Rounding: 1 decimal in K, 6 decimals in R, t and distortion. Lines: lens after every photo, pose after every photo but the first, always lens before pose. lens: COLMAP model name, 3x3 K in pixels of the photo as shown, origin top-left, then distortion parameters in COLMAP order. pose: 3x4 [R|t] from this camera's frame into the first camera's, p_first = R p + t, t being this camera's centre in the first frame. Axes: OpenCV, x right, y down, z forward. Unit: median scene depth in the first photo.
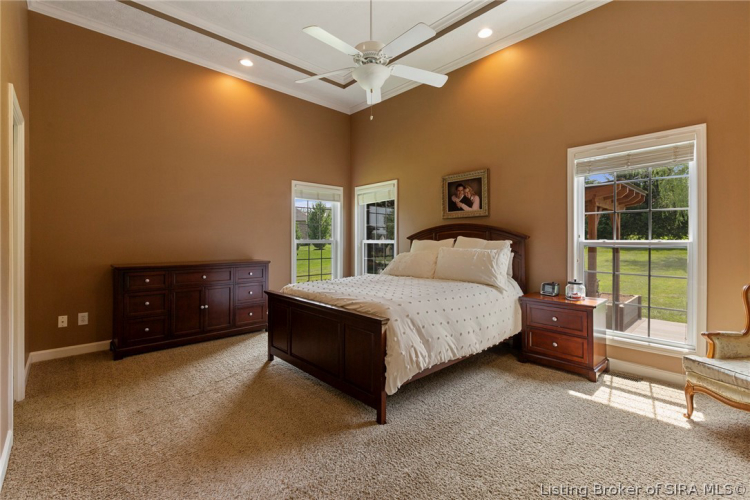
lens RADIAL K [[347.6, 0, 377.8], [0, 347.6, 244.5], [0, 0, 1]] dist [-0.002684, -0.000052]
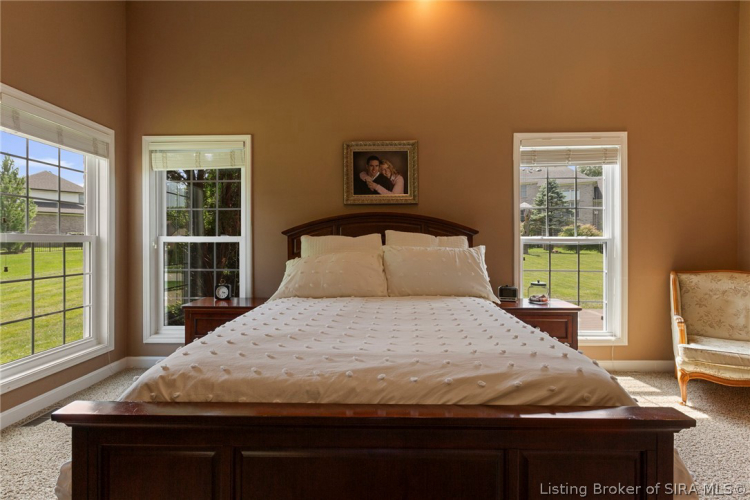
lens RADIAL K [[347.6, 0, 373.4], [0, 347.6, 246.5], [0, 0, 1]] dist [-0.002684, -0.000052]
pose [[0.693711, -0.005992, 0.720229, -0.272540], [0.009075, 0.999959, -0.000422, 0.008616], [-0.720196, 0.006829, 0.693737, 0.516757]]
